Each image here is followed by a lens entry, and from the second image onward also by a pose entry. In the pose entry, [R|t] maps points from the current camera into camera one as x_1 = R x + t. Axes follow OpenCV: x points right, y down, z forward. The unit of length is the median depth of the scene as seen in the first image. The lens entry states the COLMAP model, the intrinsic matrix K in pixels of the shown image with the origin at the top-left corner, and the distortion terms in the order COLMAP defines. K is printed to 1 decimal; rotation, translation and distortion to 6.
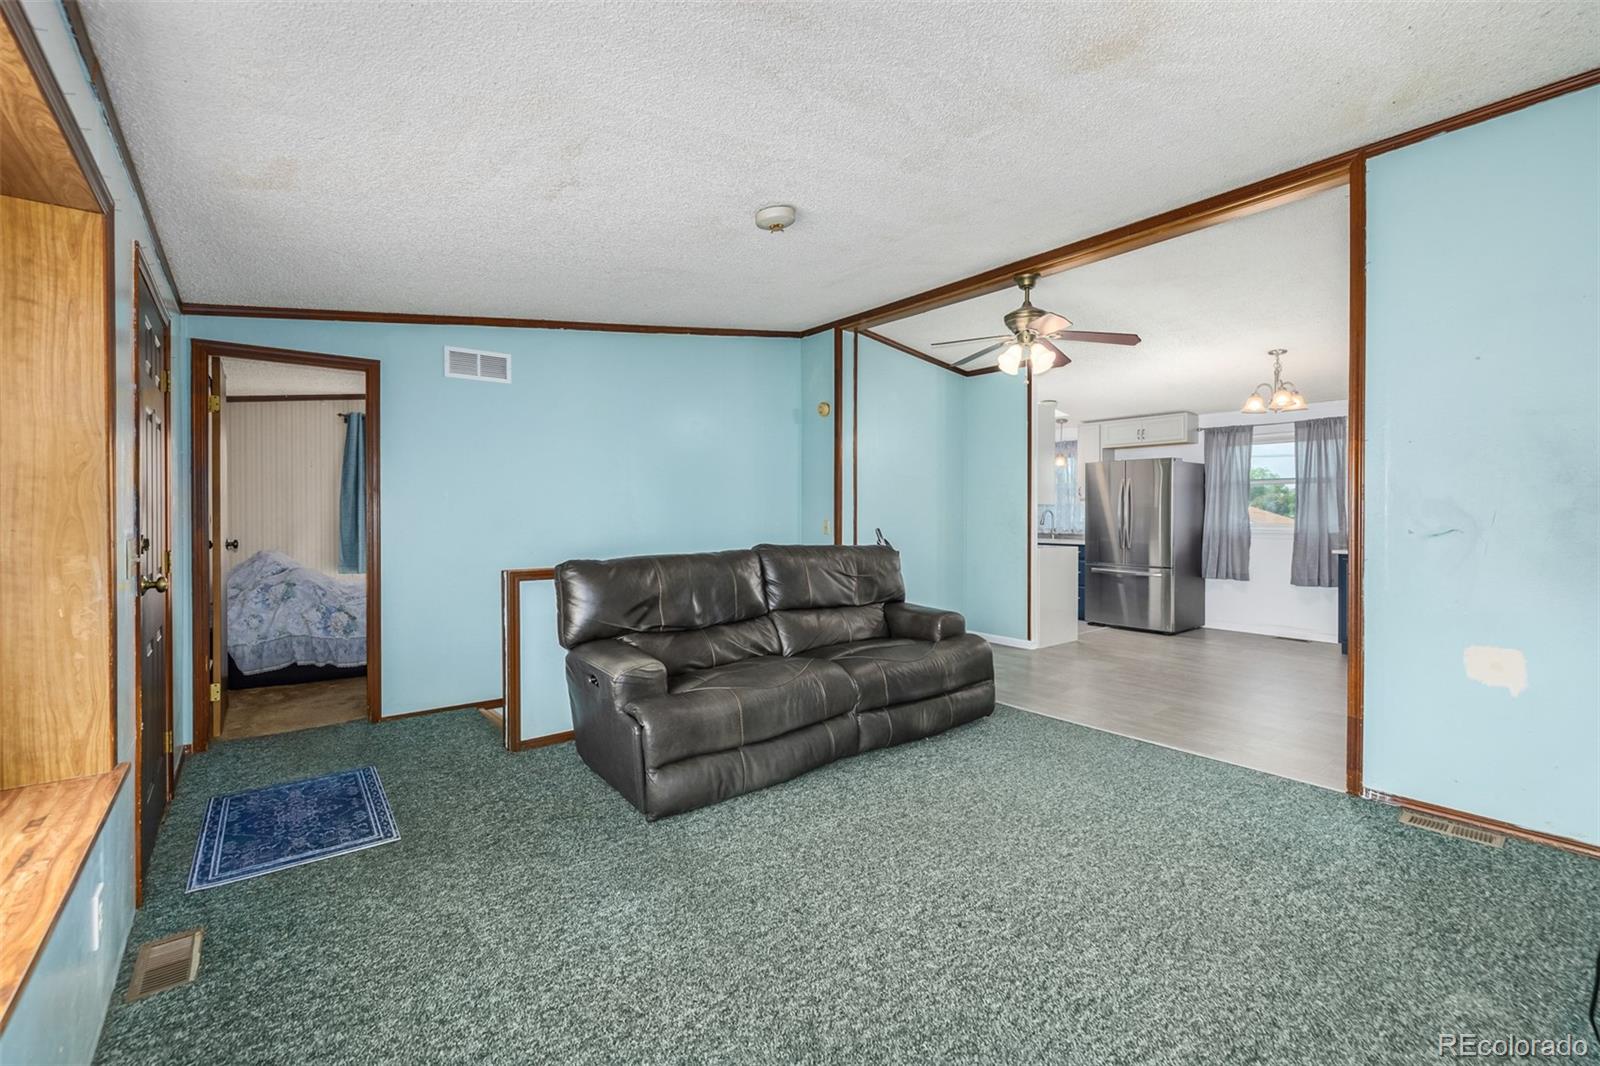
lens RADIAL K [[686.5, 0, 796.4], [0, 686.5, 515.2], [0, 0, 1]] dist [0.000251, -0.000096]
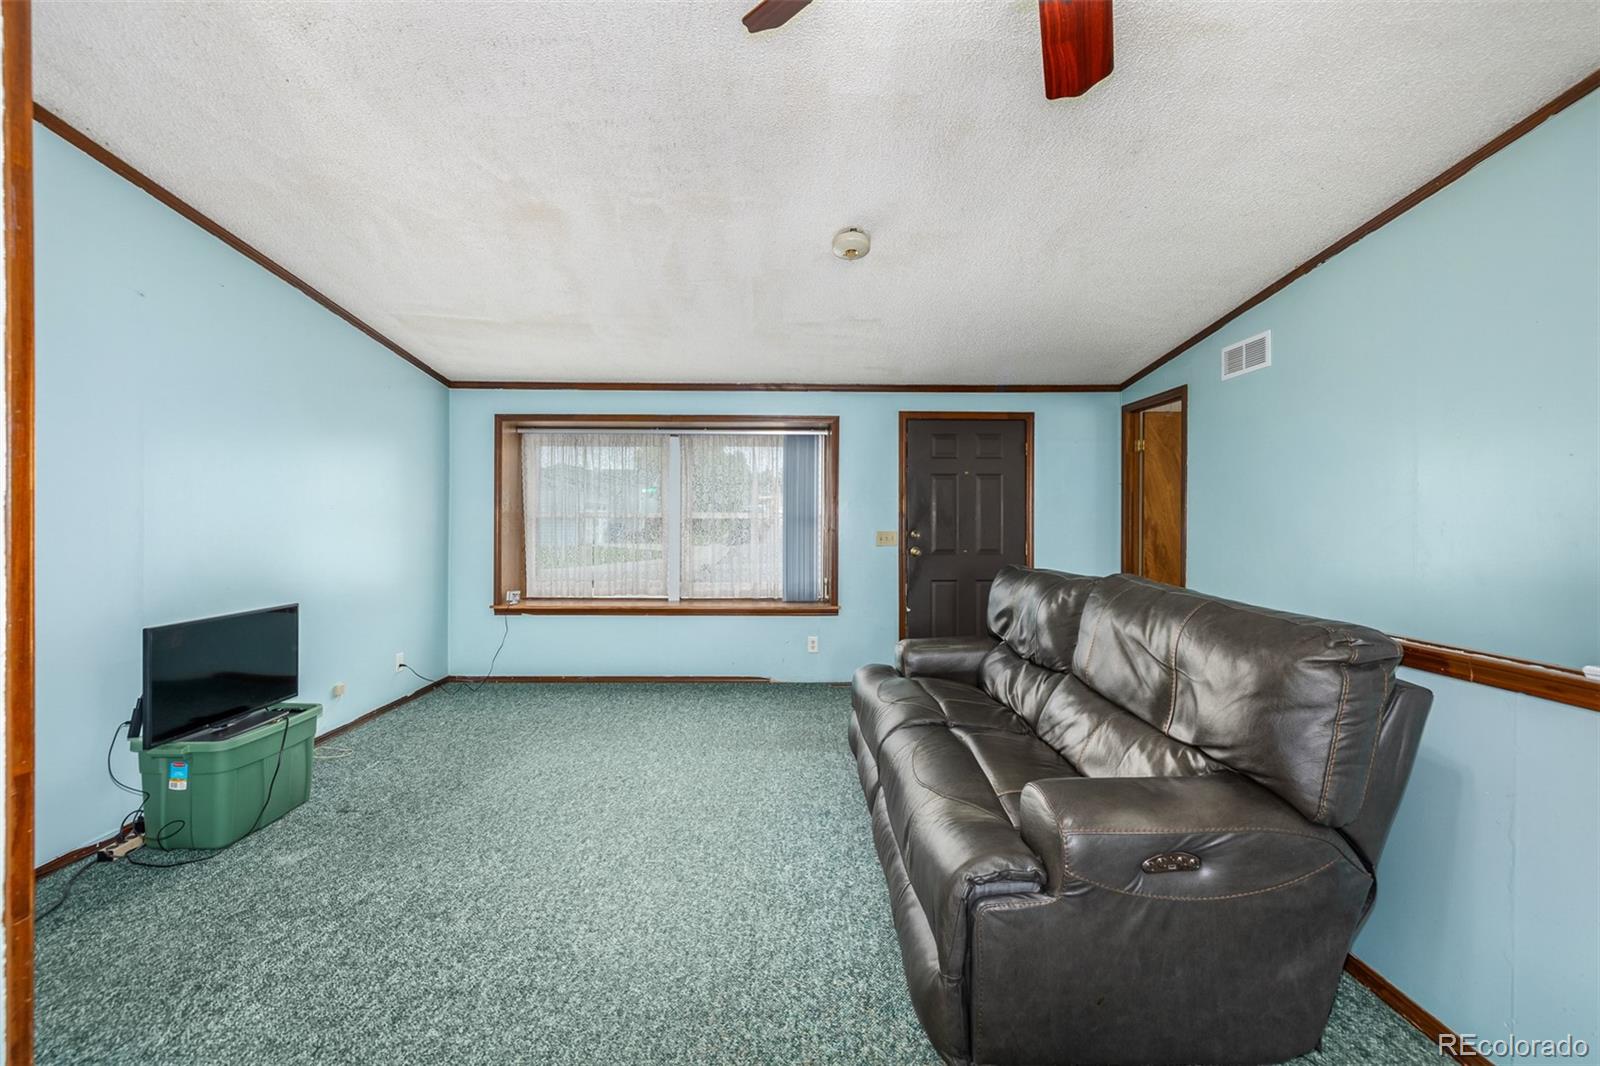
lens RADIAL K [[675.8, 0, 797.4], [0, 675.8, 524.1], [0, 0, 1]] dist [0.000089, -0.000331]
pose [[-0.609955, 0.003273, -0.792429, 0.575915], [-0.007230, 0.999927, 0.009695, -0.006586], [0.792403, 0.011643, -0.609887, 1.065918]]
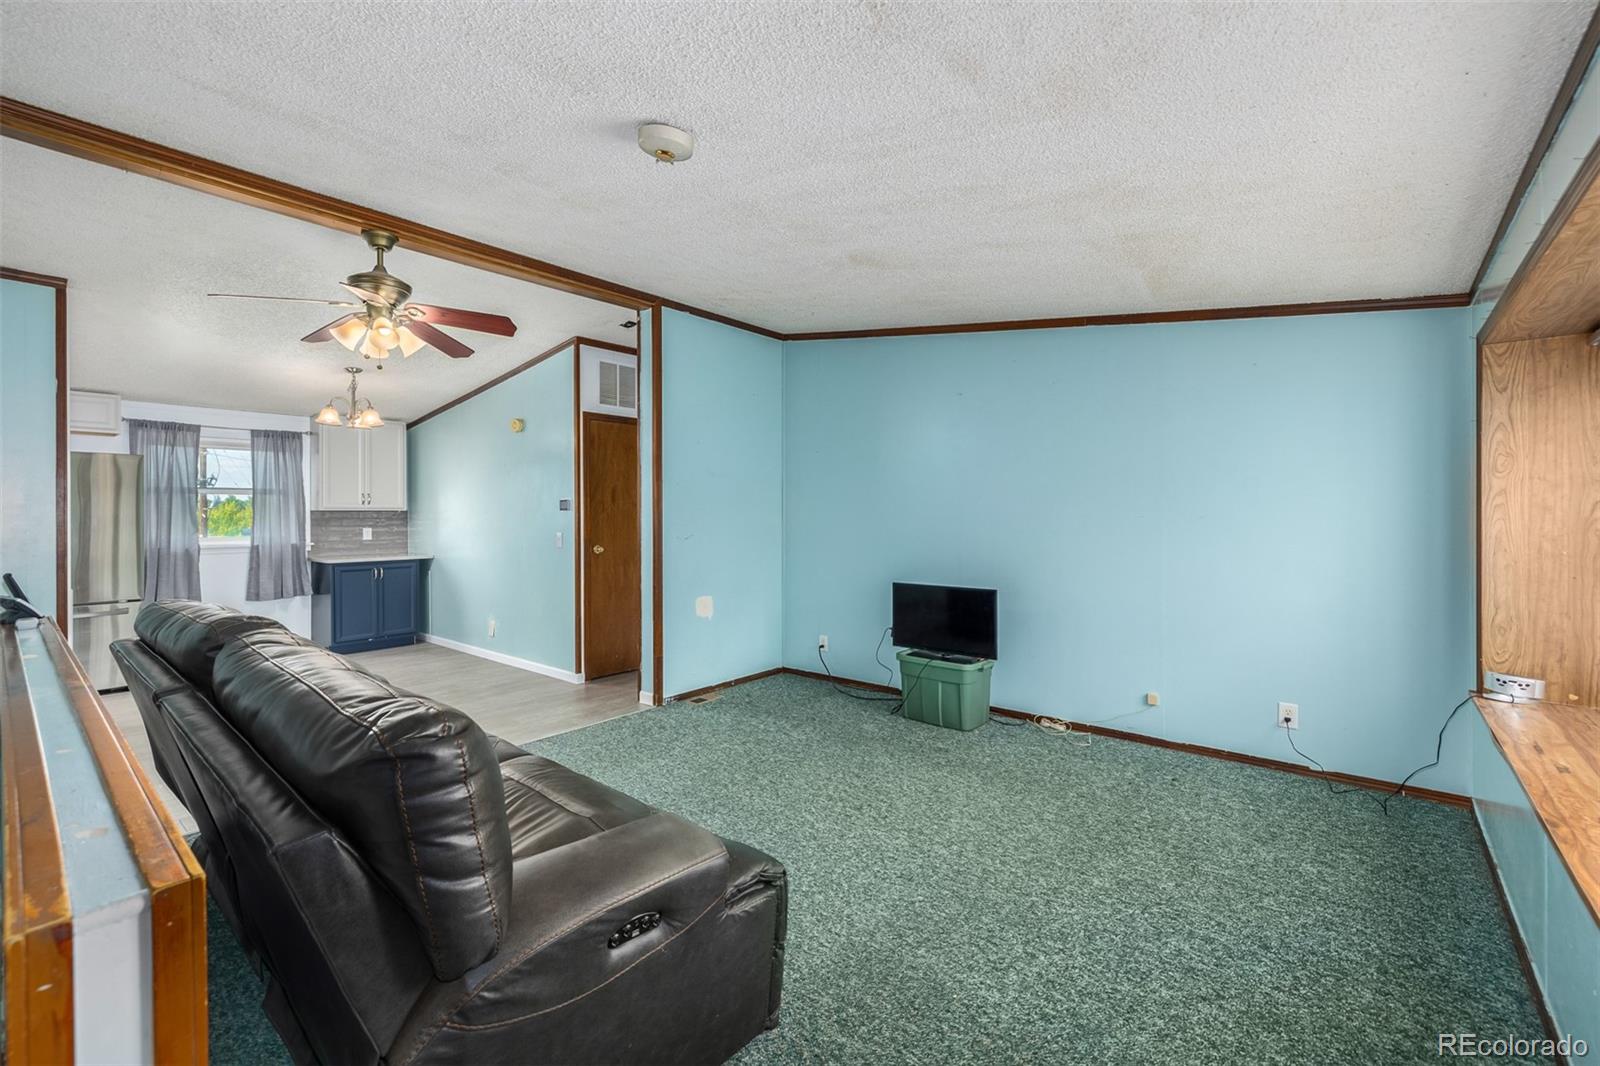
lens RADIAL K [[672.6, 0, 795.0], [0, 672.6, 514.5], [0, 0, 1]] dist [-0.000036, 0.000024]
pose [[-0.201751, 0.000216, 0.979437, -0.518592], [0.006538, 0.999978, 0.001127, -0.021086], [-0.979415, 0.006630, -0.201748, 0.684056]]
